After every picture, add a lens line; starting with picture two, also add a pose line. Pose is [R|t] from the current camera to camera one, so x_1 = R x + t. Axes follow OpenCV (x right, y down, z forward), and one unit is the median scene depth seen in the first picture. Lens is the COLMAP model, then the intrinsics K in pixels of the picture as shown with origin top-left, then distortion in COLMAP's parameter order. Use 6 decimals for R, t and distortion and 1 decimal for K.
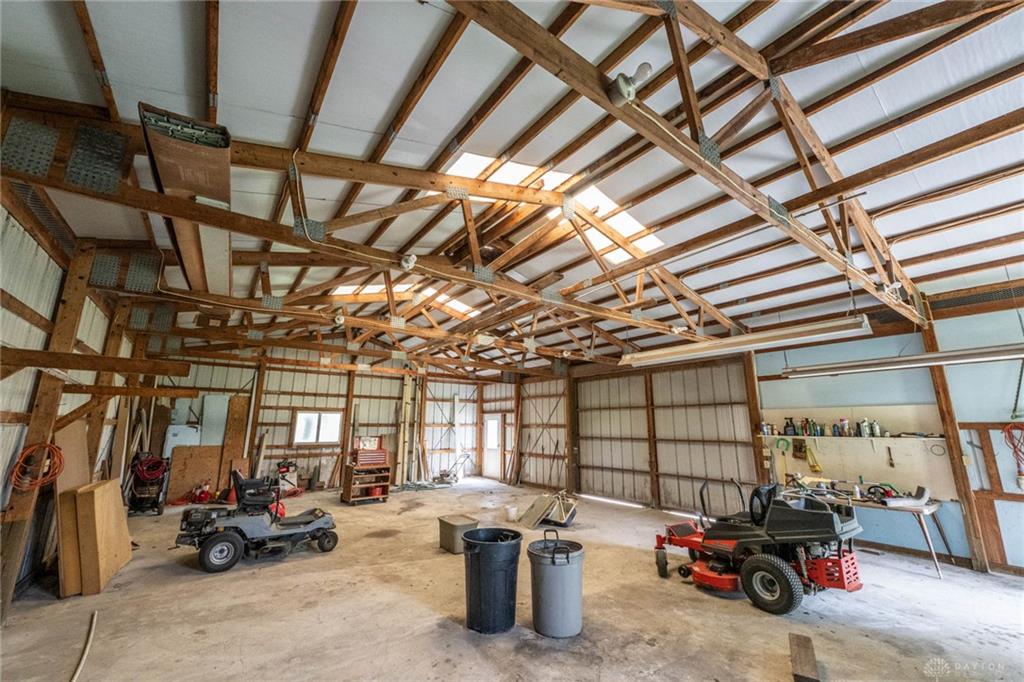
lens RADIAL K [[401.2, 0, 507.2], [0, 401.2, 336.4], [0, 0, 1]] dist [-0.006079, 0.000259]
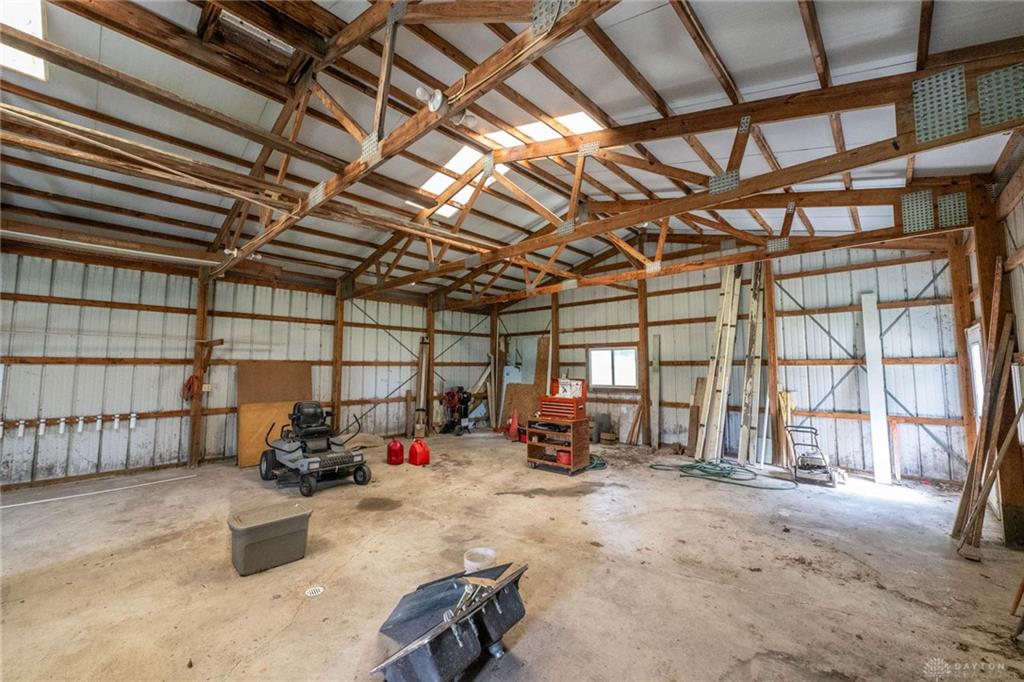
lens RADIAL K [[401.2, 0, 509.6], [0, 401.2, 331.8], [0, 0, 1]] dist [-0.006079, 0.000259]
pose [[0.185247, -0.093077, -0.978274, 0.321964], [0.217082, 0.974787, -0.051638, 0.175399], [0.958415, -0.202800, 0.200781, 0.743535]]
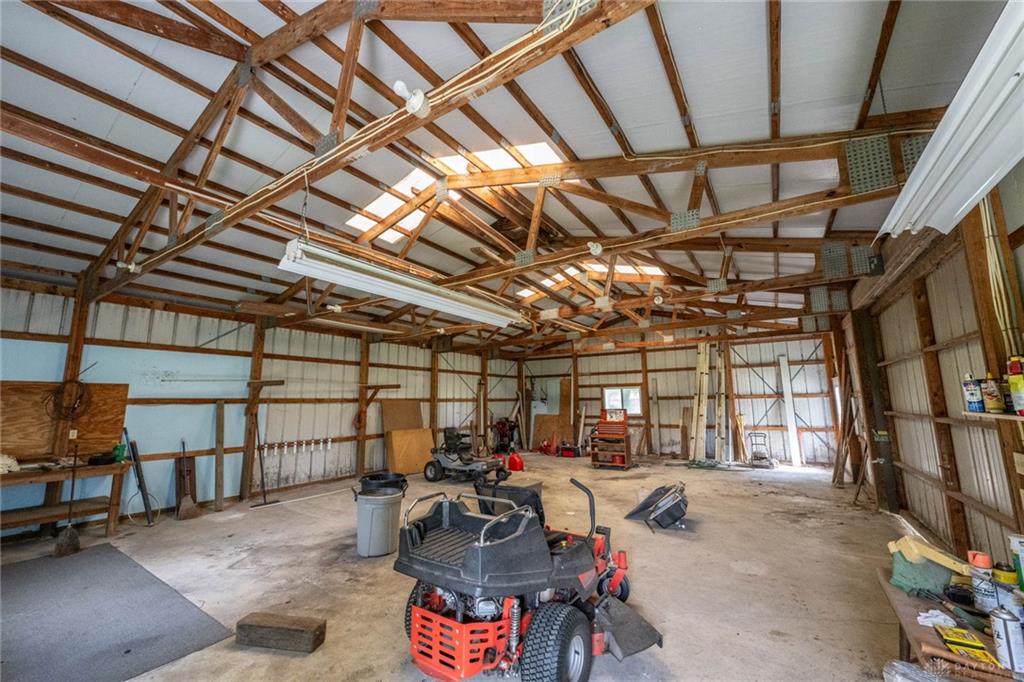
lens RADIAL K [[401.2, 0, 511.0], [0, 401.2, 334.9], [0, 0, 1]] dist [-0.006079, 0.000259]
pose [[0.354589, -0.161056, -0.921047, 0.561773], [0.217895, 0.972166, -0.086109, 0.084219], [0.909279, -0.170158, 0.379813, 0.354861]]
